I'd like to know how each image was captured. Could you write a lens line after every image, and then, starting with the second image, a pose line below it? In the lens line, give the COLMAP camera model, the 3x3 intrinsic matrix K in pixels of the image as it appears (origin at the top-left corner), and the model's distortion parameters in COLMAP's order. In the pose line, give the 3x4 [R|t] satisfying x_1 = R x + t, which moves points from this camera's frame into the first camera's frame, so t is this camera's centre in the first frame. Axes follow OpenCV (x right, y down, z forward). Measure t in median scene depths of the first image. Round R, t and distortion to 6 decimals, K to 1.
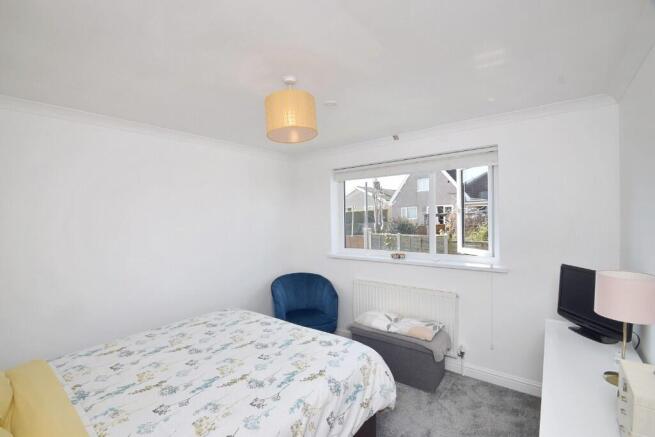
lens RADIAL K [[300.7, 0, 327.5], [0, 300.7, 218.5], [0, 0, 1]] dist [-0.034244, -0.000243]
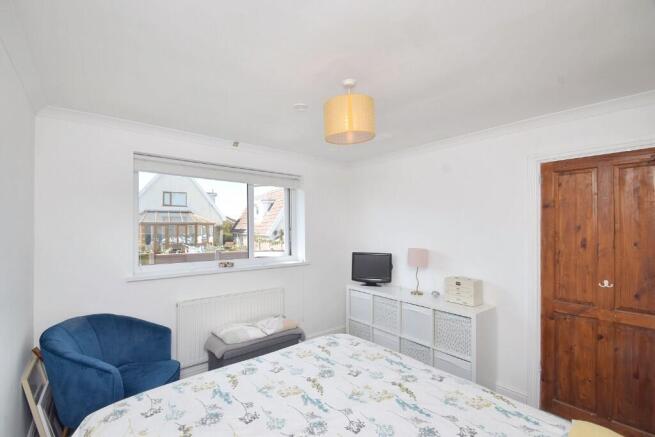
lens RADIAL K [[285.8, 0, 328.8], [0, 285.8, 229.9], [0, 0, 1]] dist [-0.001064, -0.000065]
pose [[0.220278, 0.007218, 0.975410, -0.757817], [-0.011705, 0.999920, -0.004756, 0.017468], [-0.975367, -0.010369, 0.220345, 0.612288]]
